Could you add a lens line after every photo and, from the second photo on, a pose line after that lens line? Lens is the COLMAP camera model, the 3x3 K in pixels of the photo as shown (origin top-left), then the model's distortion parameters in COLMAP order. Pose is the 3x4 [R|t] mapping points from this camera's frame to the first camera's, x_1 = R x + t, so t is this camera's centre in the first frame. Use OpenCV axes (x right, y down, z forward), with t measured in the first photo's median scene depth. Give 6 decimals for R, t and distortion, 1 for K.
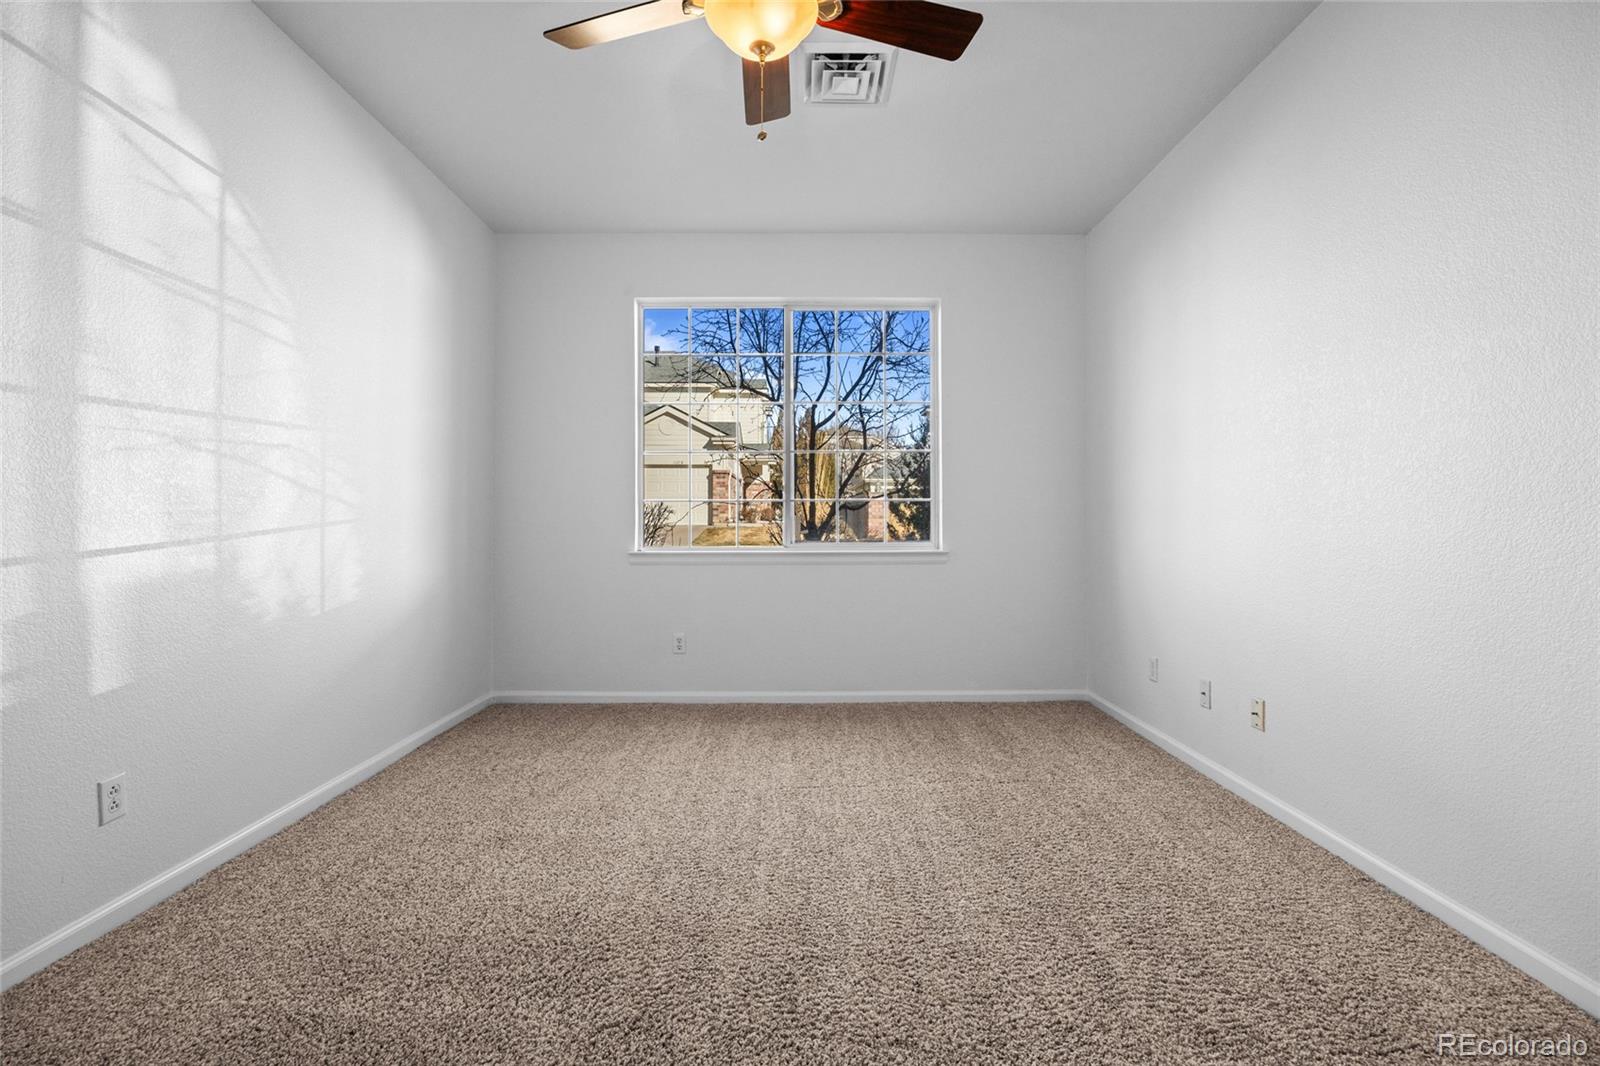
lens RADIAL K [[707.4, 0, 802.9], [0, 707.4, 520.4], [0, 0, 1]] dist [-0.004461, -0.002021]
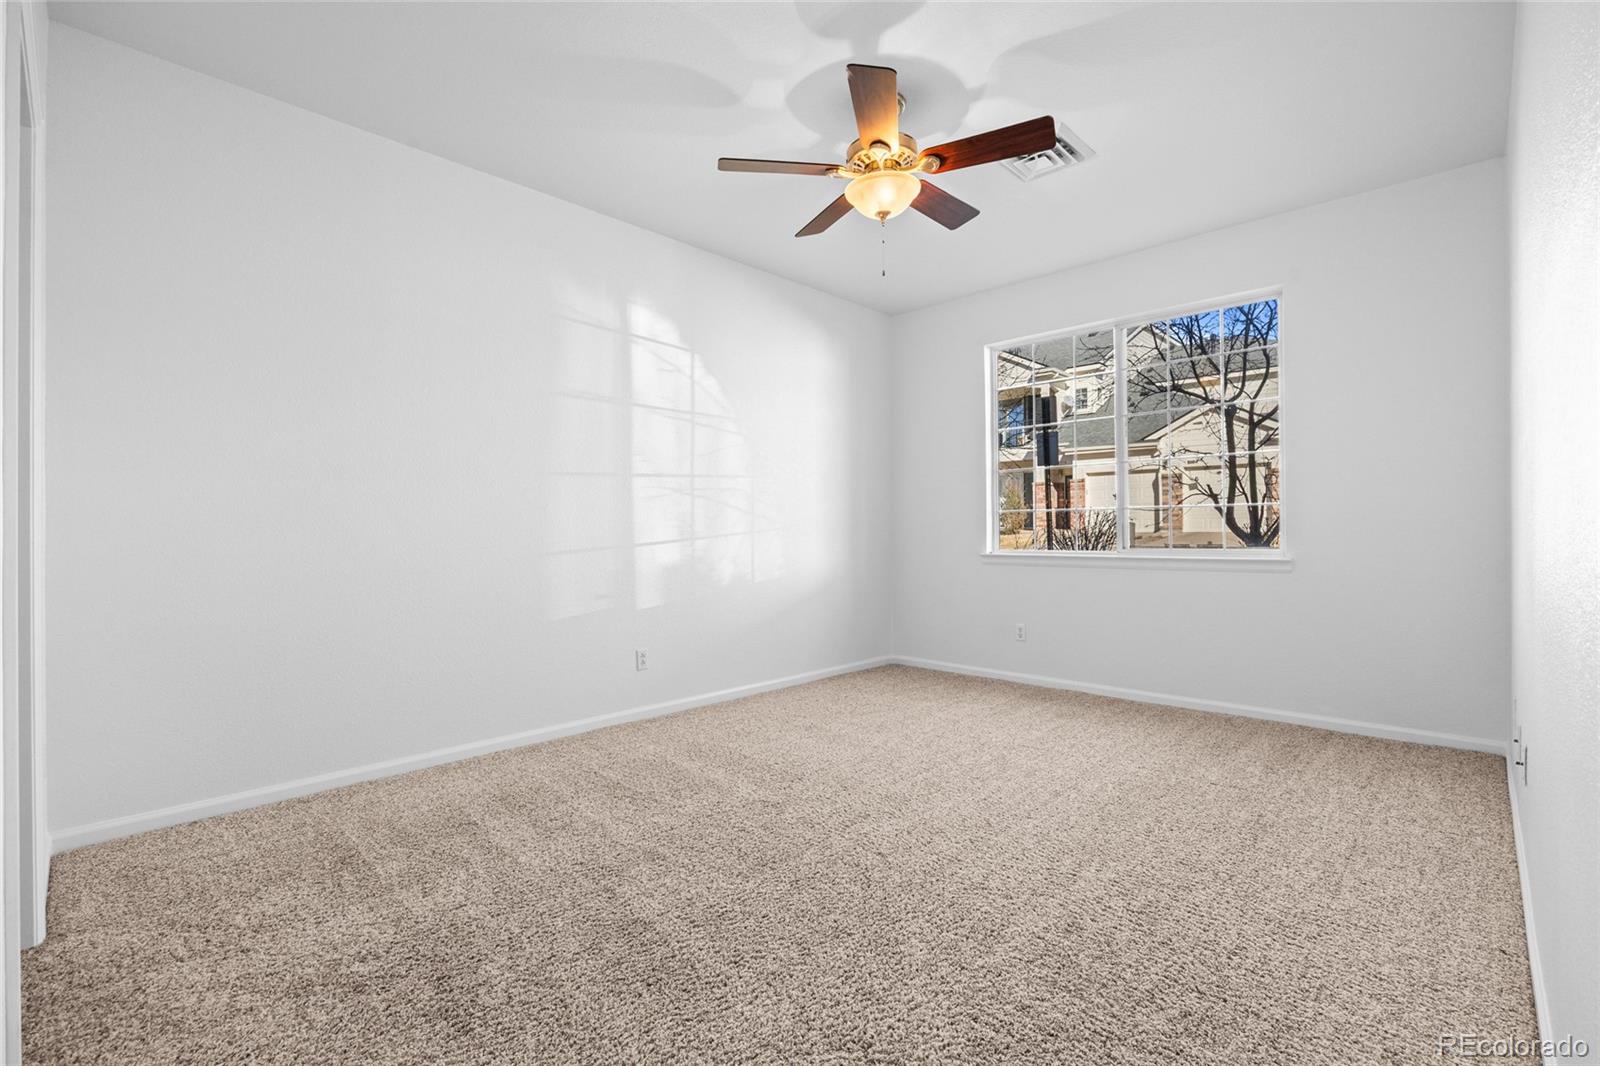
lens RADIAL K [[707.4, 0, 813.1], [0, 707.4, 533.0], [0, 0, 1]] dist [-0.004461, -0.002021]
pose [[0.721927, -0.001474, -0.691968, 0.484962], [0.007230, 0.999959, 0.005412, -0.000410], [0.691931, -0.008910, 0.721908, -0.110120]]
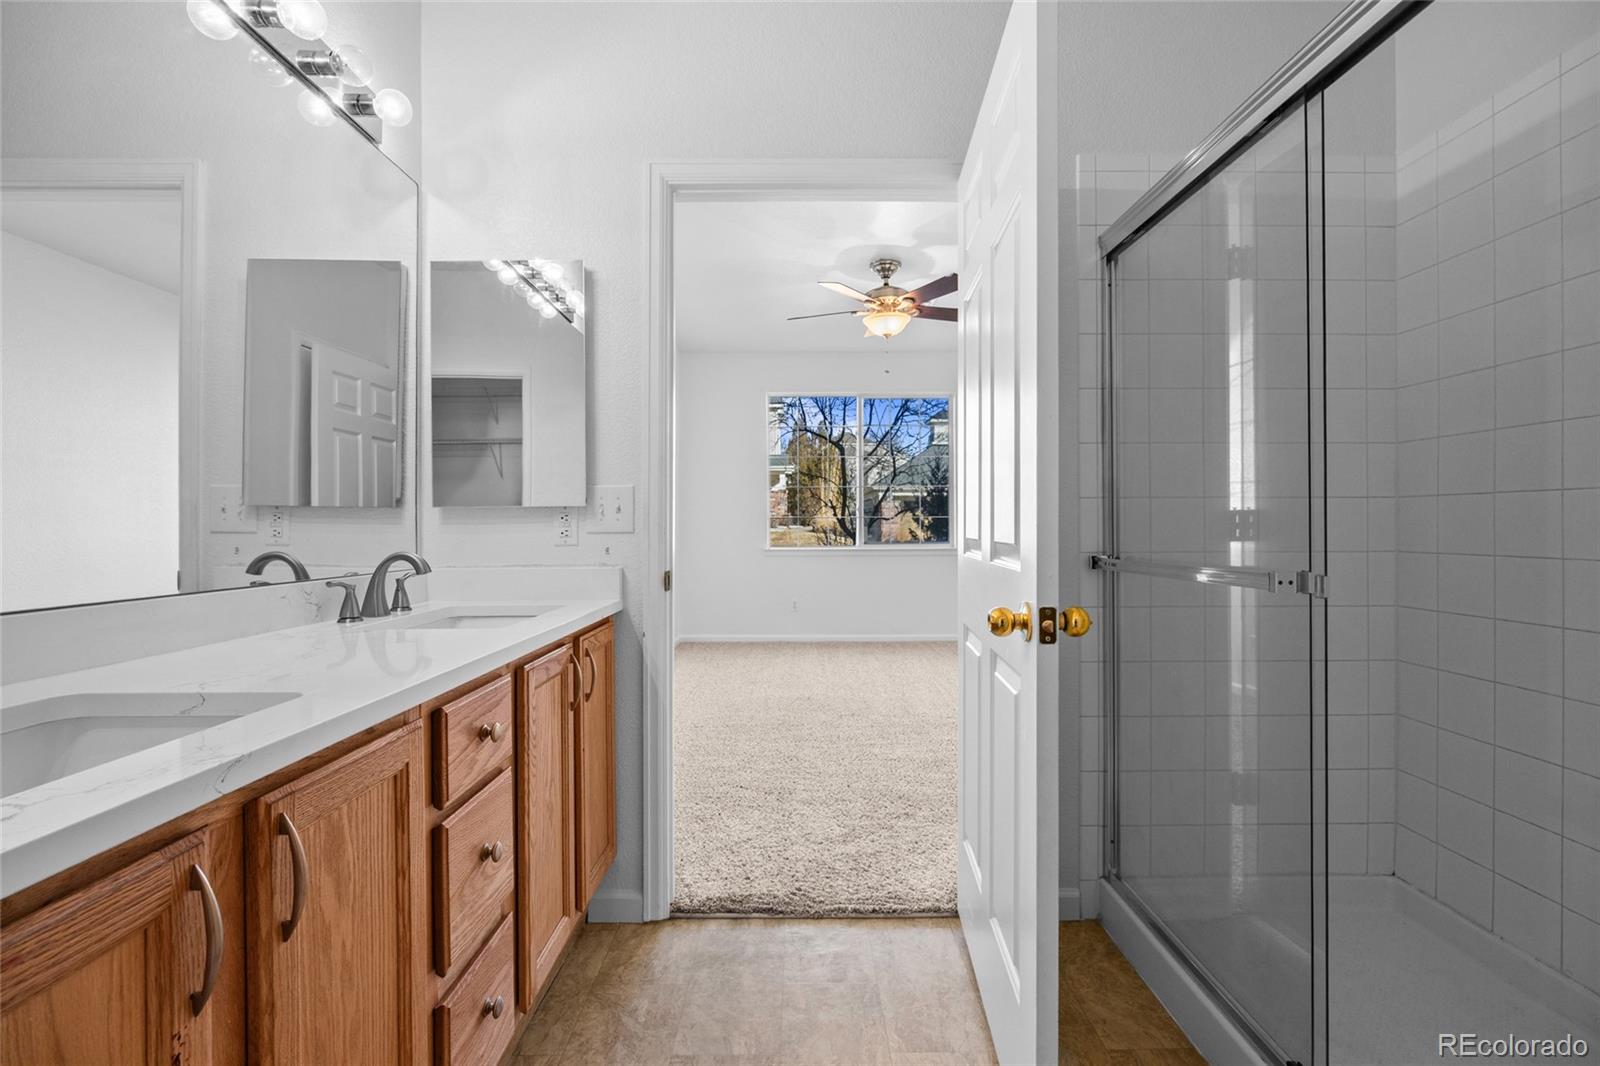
lens RADIAL K [[707.4, 0, 801.3], [0, 707.4, 530.4], [0, 0, 1]] dist [-0.004461, -0.002021]
pose [[0.999996, -0.002112, -0.001835, -0.193657], [0.002129, 0.999954, 0.009300, -0.016650], [0.001815, -0.009304, 0.999955, -0.781255]]
